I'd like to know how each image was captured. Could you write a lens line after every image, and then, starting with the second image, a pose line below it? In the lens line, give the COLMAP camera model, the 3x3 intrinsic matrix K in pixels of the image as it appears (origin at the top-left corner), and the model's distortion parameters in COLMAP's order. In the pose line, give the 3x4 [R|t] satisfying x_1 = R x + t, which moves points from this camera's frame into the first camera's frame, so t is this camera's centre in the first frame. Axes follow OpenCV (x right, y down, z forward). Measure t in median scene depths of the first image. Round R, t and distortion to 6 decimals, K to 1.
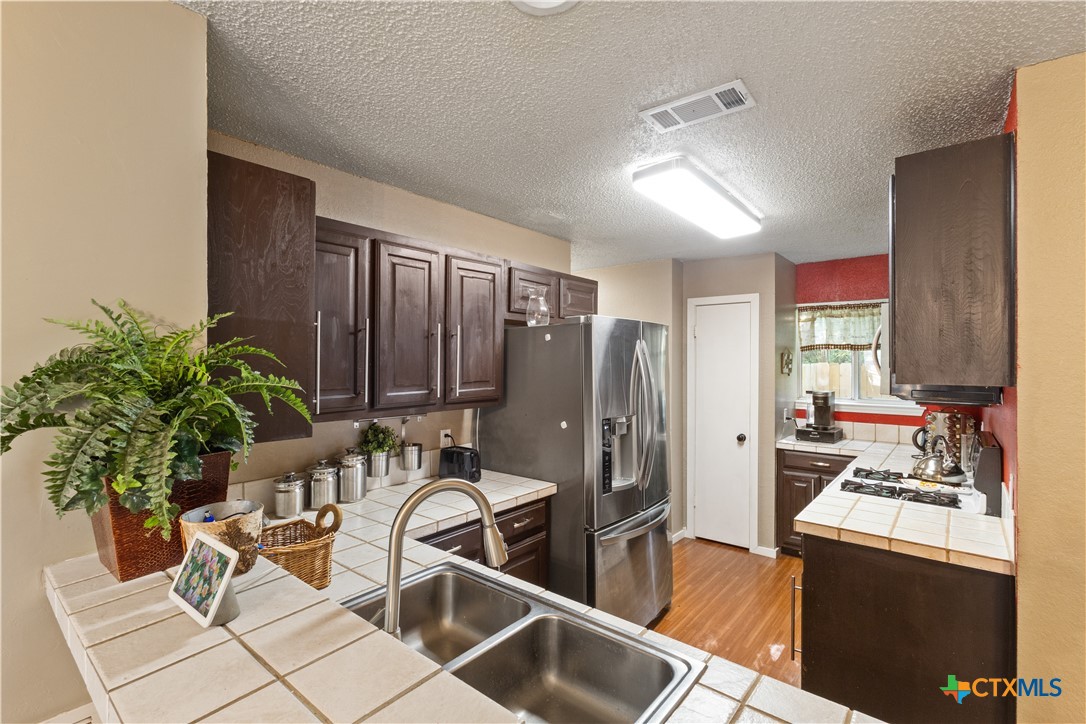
lens RADIAL K [[501.4, 0, 532.5], [0, 501.4, 363.7], [0, 0, 1]] dist [0.000901, 0.003706]
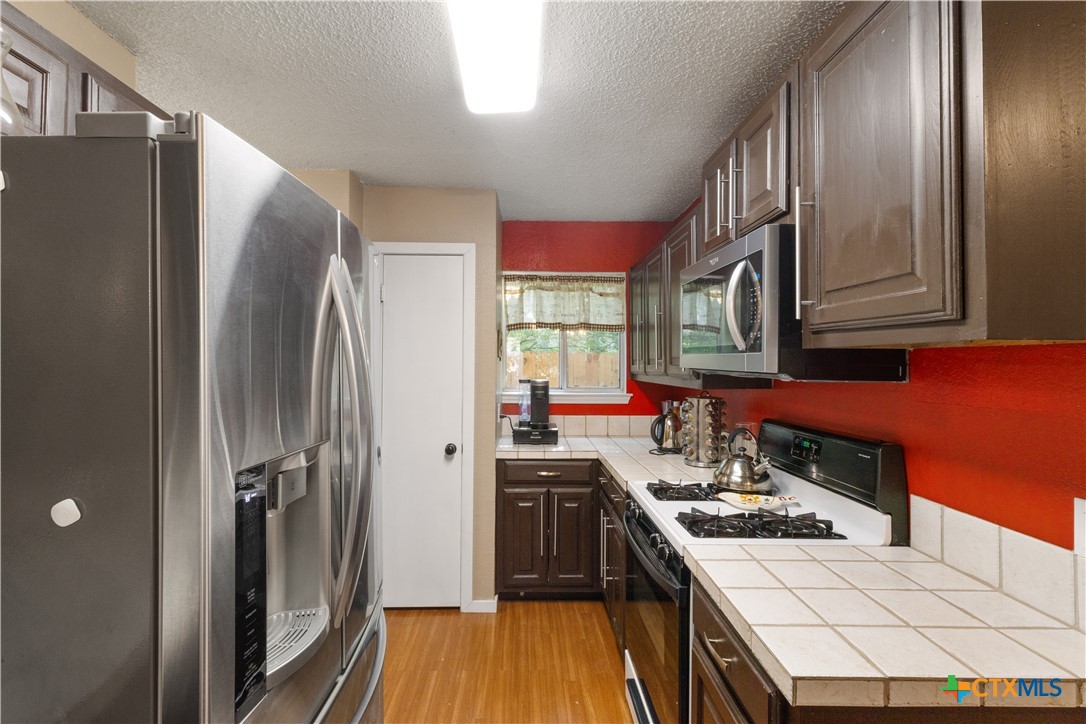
lens RADIAL K [[501.4, 0, 536.1], [0, 501.4, 357.2], [0, 0, 1]] dist [0.000901, 0.003706]
pose [[0.749652, 0.007698, 0.661787, 0.056777], [-0.002151, 0.999955, -0.009196, 0.033102], [-0.661828, 0.005470, 0.749635, 0.500672]]
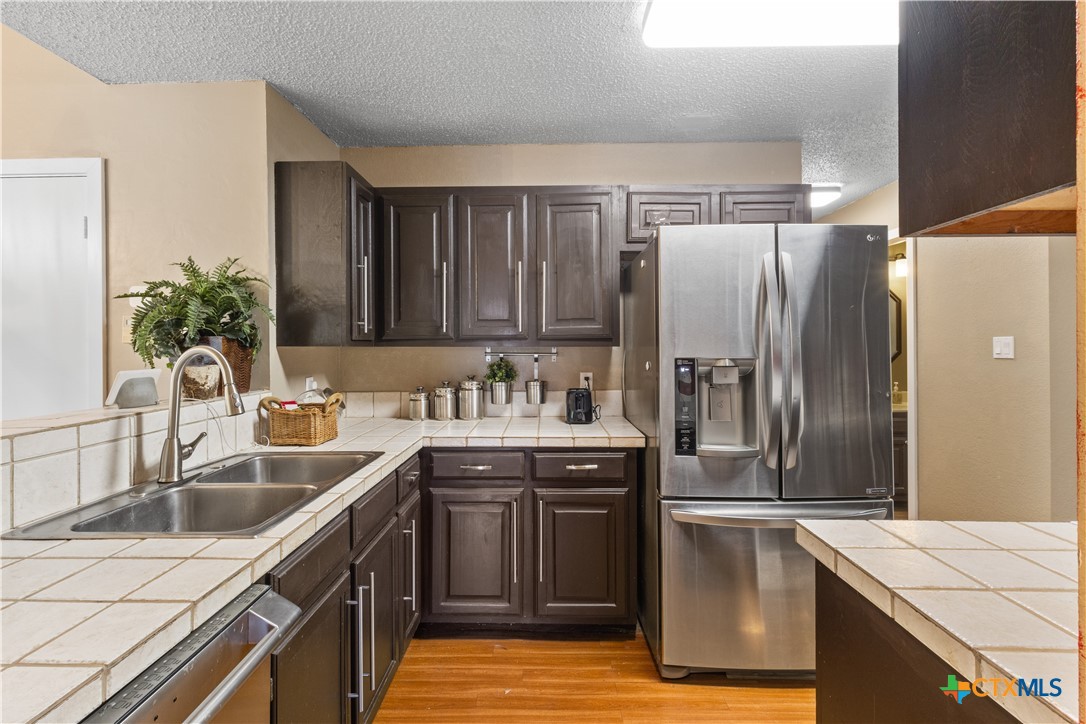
lens RADIAL K [[501.4, 0, 533.0], [0, 501.4, 351.8], [0, 0, 1]] dist [0.000901, 0.003706]
pose [[0.620603, 0.005167, -0.784108, 0.470272], [-0.000126, 0.999979, 0.006490, 0.073097], [0.784125, -0.003929, 0.620590, 0.262101]]
